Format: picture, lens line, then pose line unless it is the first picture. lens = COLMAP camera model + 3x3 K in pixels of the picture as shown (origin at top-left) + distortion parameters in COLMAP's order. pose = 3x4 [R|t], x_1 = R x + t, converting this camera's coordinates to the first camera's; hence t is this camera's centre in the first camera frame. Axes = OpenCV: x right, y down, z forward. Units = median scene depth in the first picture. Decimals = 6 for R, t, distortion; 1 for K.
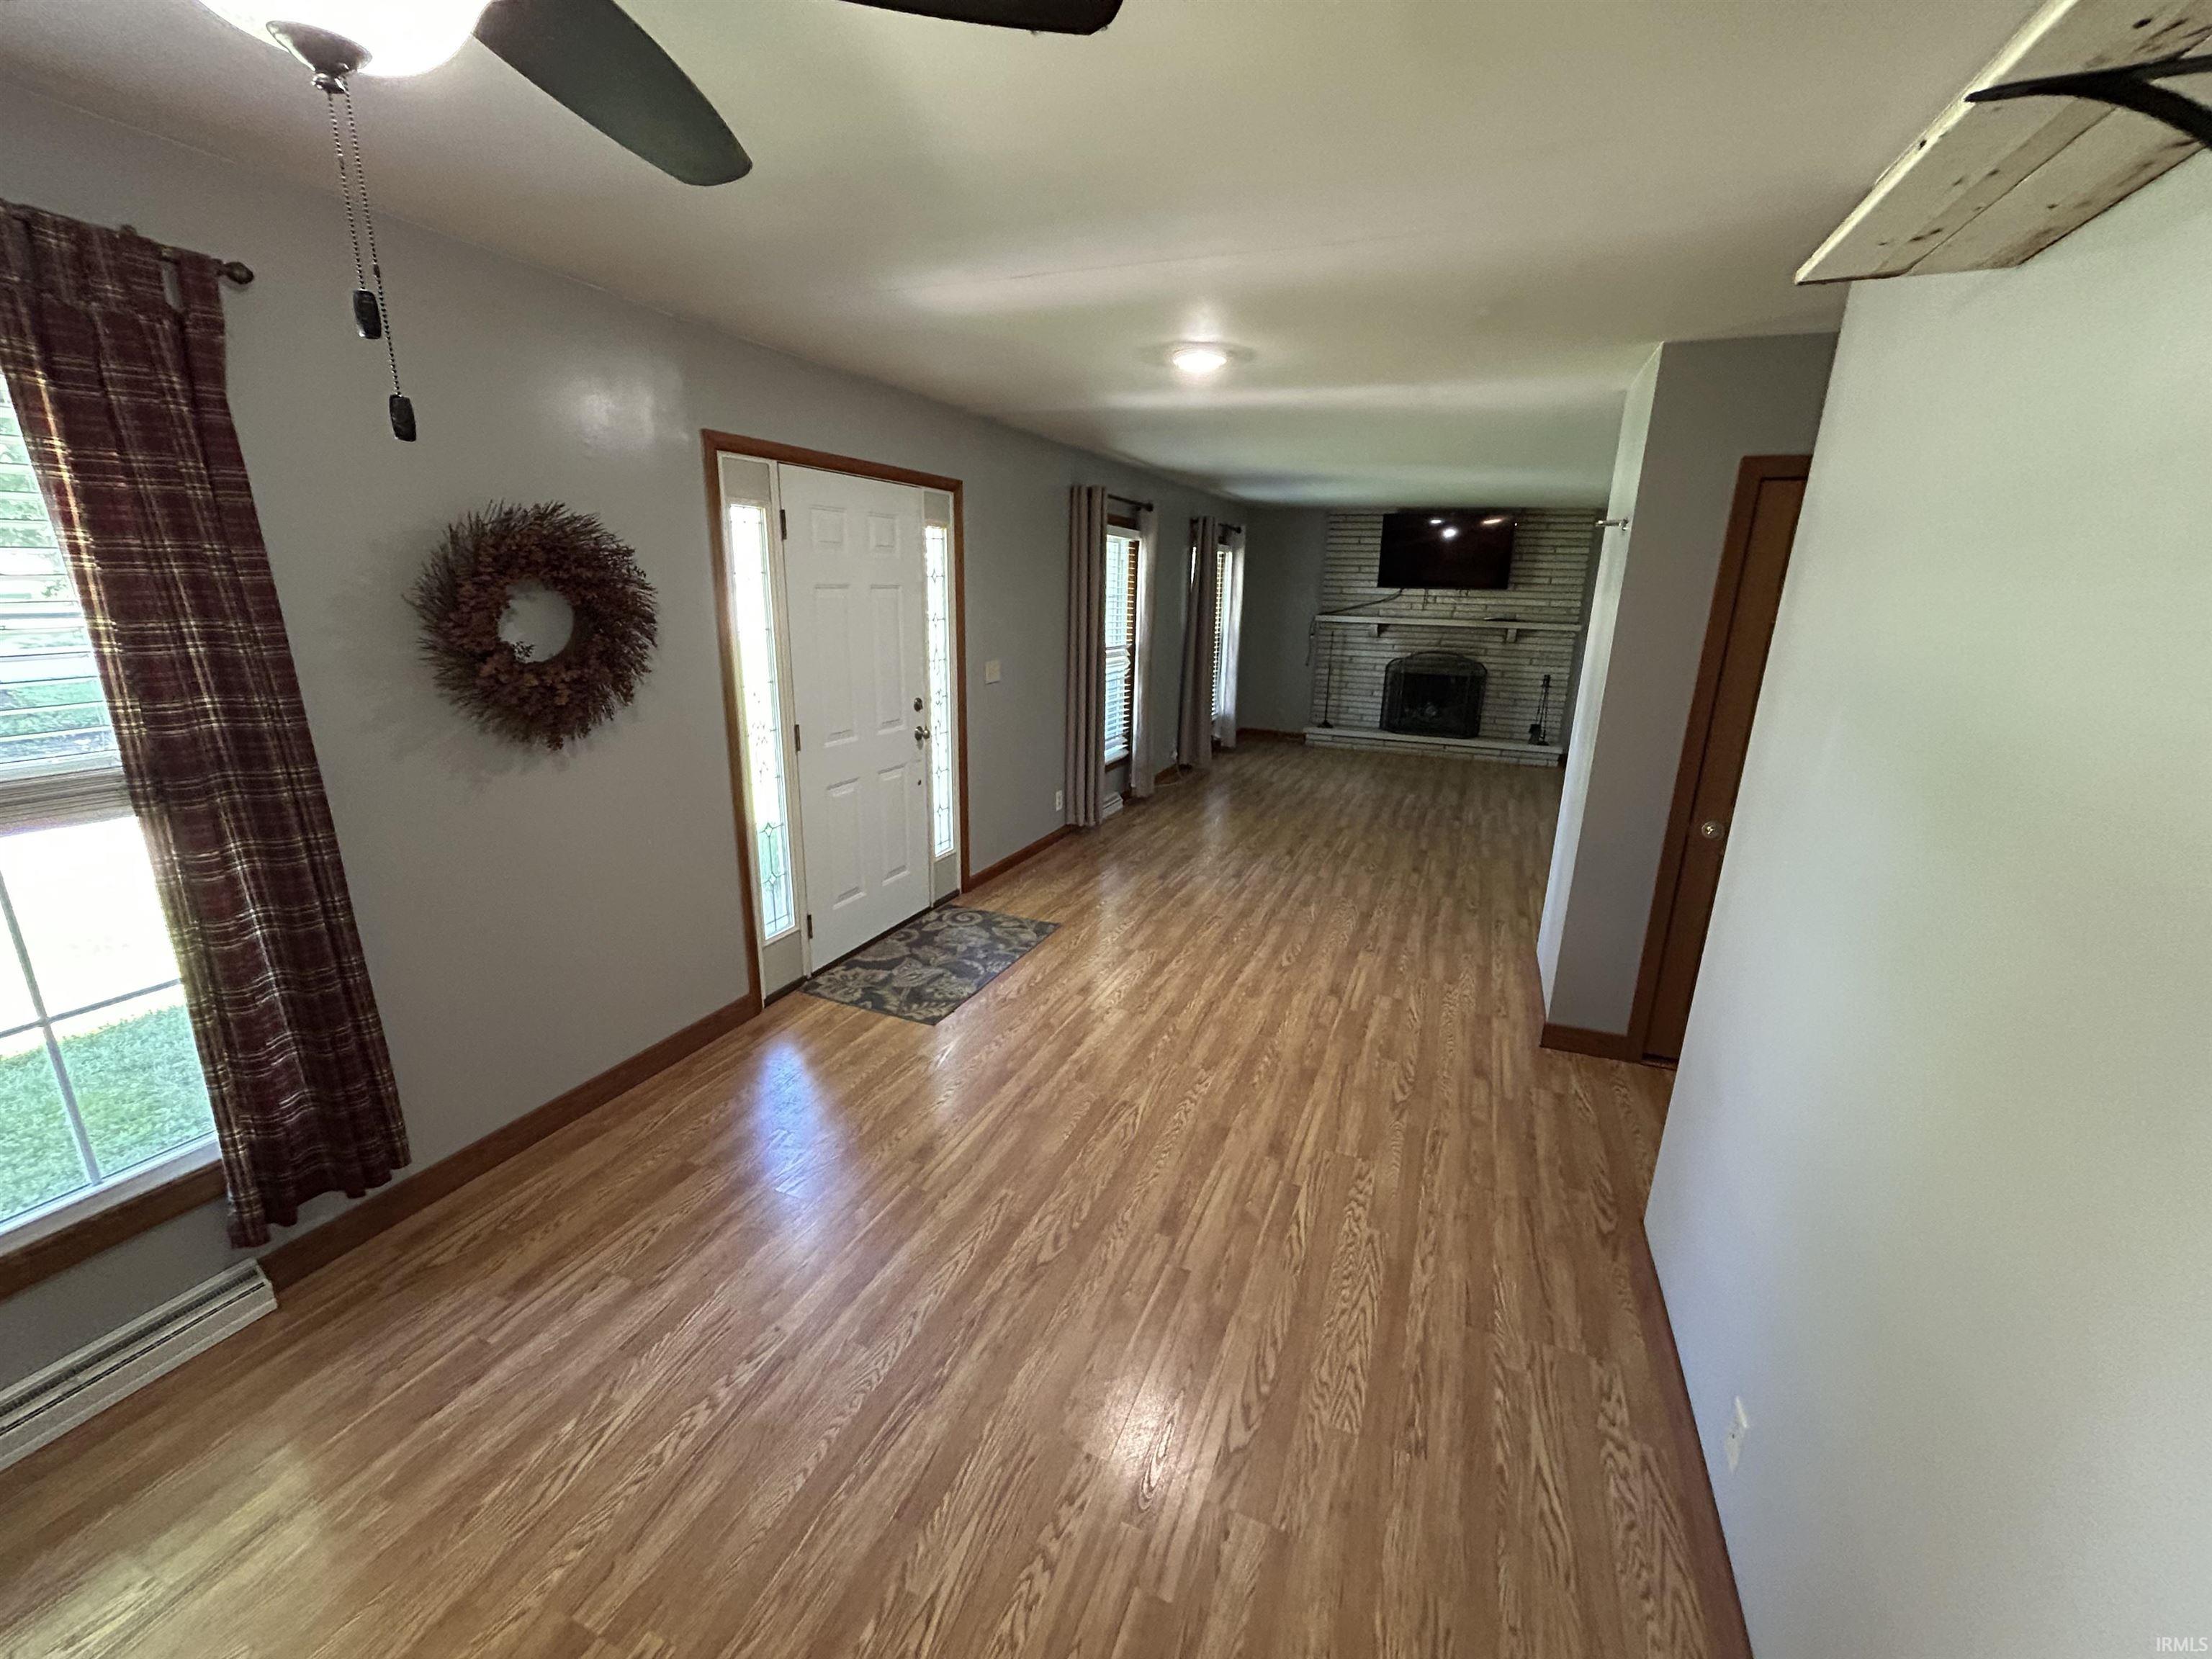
lens RADIAL K [[903.1, 0, 1111.1], [0, 903.1, 829.1], [0, 0, 1]] dist [-0.007144, 0.001959]
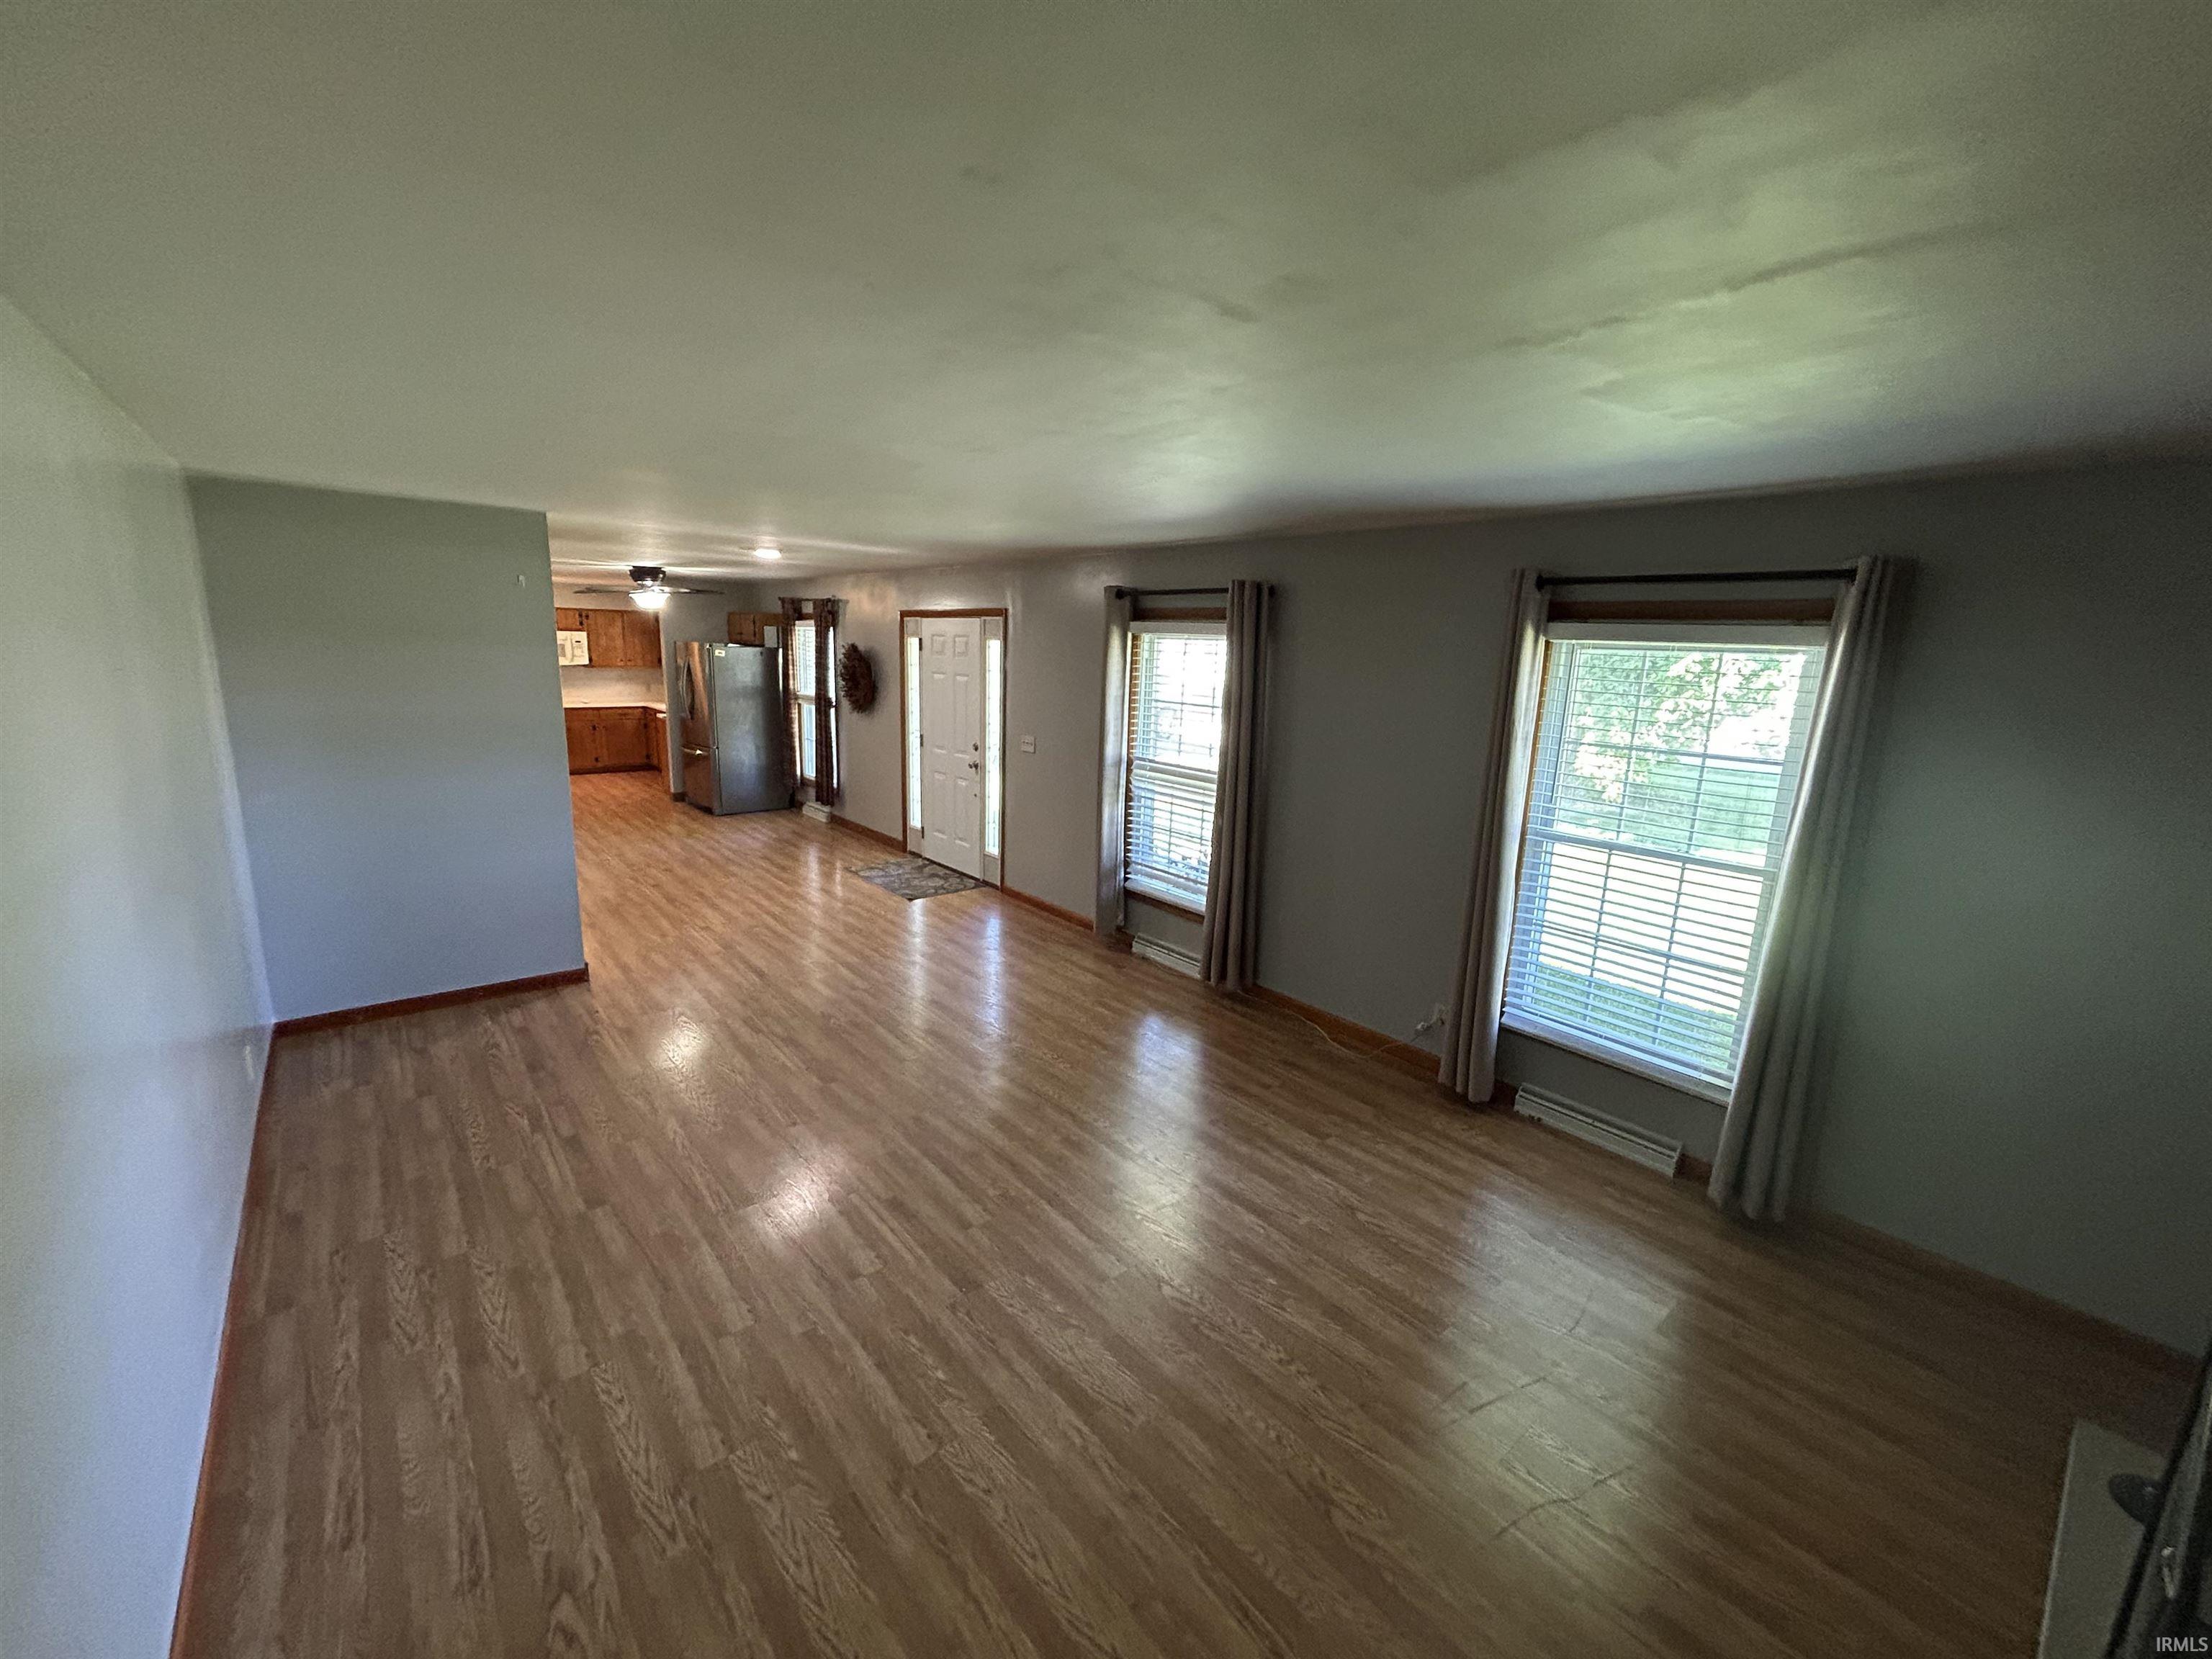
lens RADIAL K [[903.1, 0, 1110.5], [0, 903.1, 824.6], [0, 0, 1]] dist [-0.007144, 0.001959]
pose [[-0.467897, 0.132248, -0.873832, 1.092858], [-0.279115, 0.916025, 0.288086, -0.536290], [0.838550, 0.378694, -0.391693, 1.860401]]
